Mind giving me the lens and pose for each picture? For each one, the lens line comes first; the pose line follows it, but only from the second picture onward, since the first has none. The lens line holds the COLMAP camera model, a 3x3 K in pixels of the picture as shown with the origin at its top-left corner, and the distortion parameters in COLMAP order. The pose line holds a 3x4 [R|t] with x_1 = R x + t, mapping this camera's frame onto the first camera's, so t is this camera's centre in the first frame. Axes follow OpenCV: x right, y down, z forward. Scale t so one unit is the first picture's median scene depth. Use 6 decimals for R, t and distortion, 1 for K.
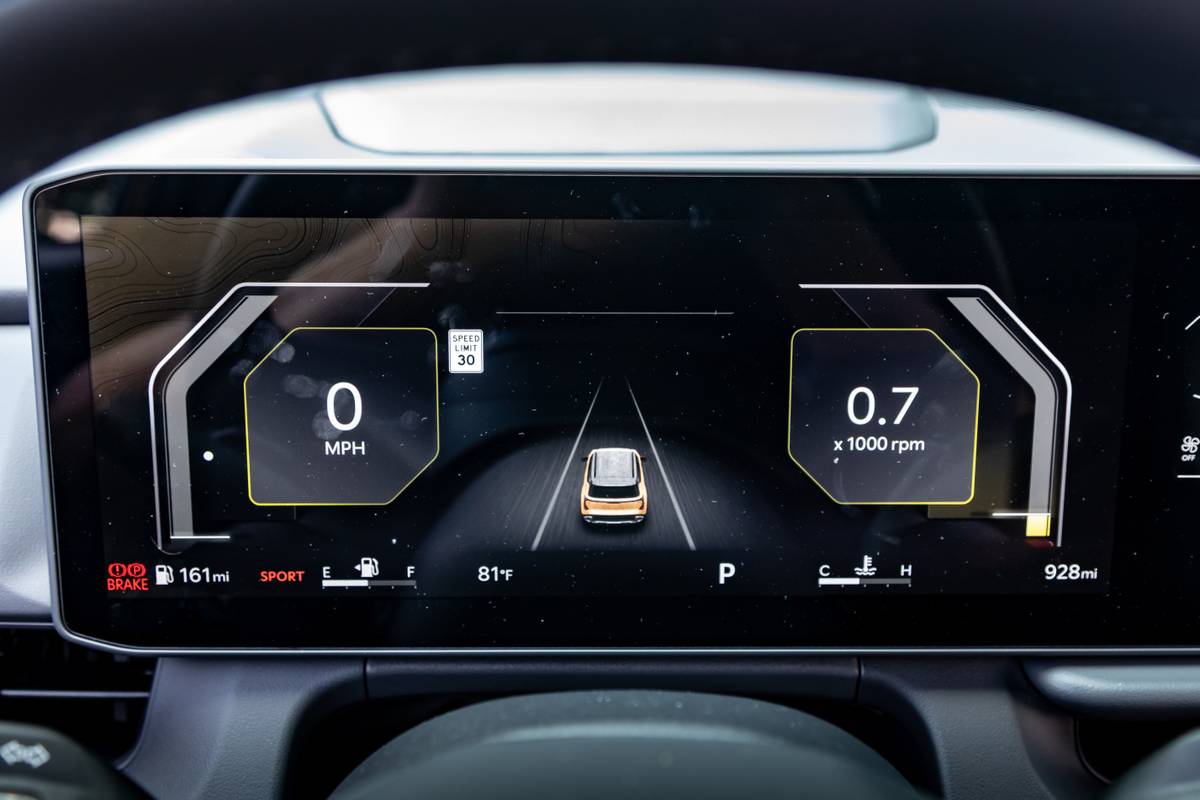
lens RADIAL K [[1285.0, 0, 603.7], [0, 1285.0, 392.2], [0, 0, 1]] dist [0.004513, 0.000000]
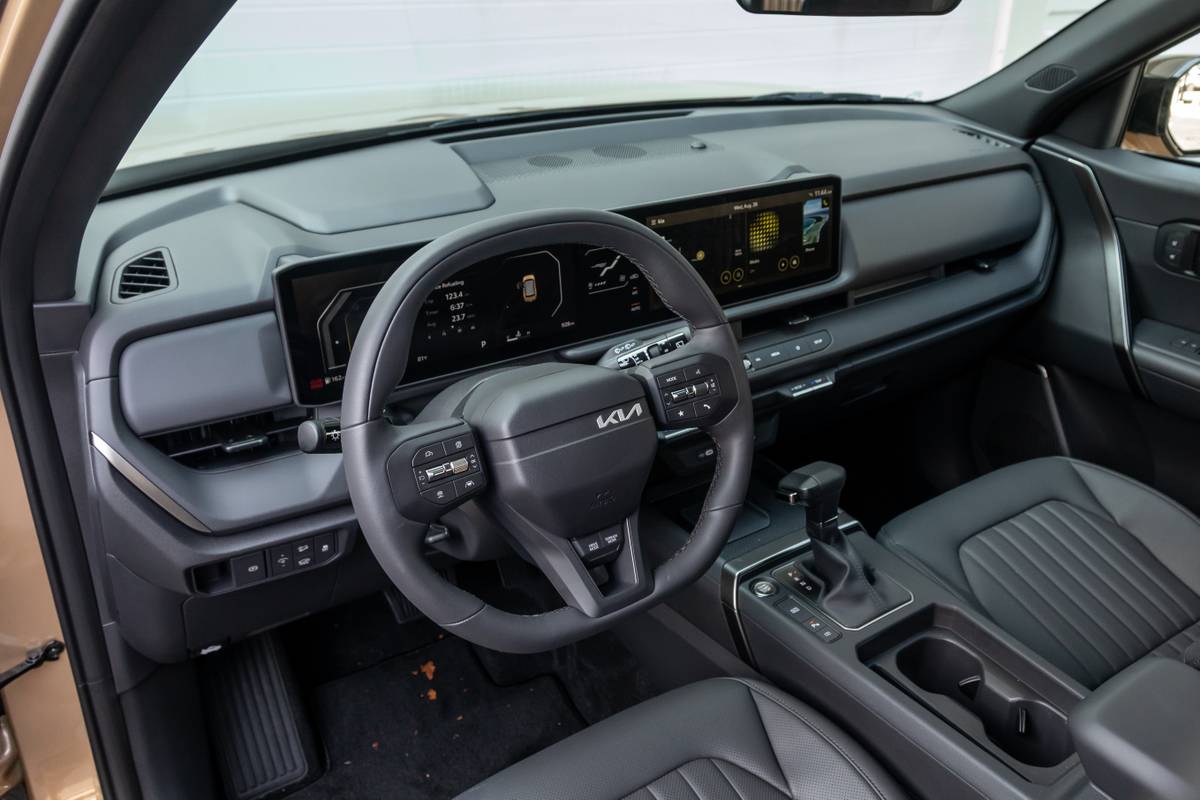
lens RADIAL K [[970.4, 0, 678.0], [0, 970.4, 377.4], [0, 0, 1]] dist [0.012369, 0.002138]
pose [[0.819717, -0.233523, 0.523002, -0.914320], [0.145049, 0.967982, 0.204869, -0.248846], [-0.554099, -0.092073, 0.827344, -1.576539]]
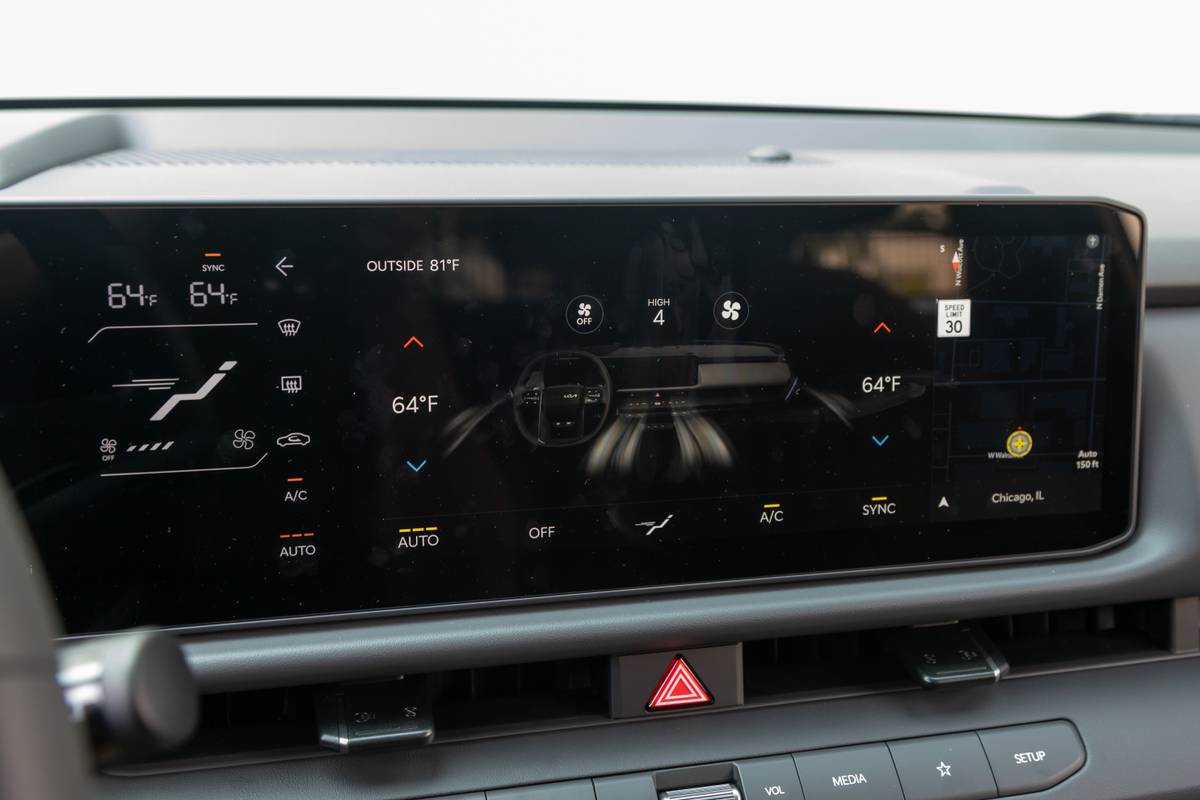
lens RADIAL K [[1285.0, 0, 602.1], [0, 1285.0, 374.6], [0, 0, 1]] dist [0.004513, 0.000000]
pose [[0.971935, -0.041910, 0.231487, 0.620987], [0.056778, 0.996704, -0.057939, 0.068455], [-0.228296, 0.069456, 0.971111, -0.190789]]
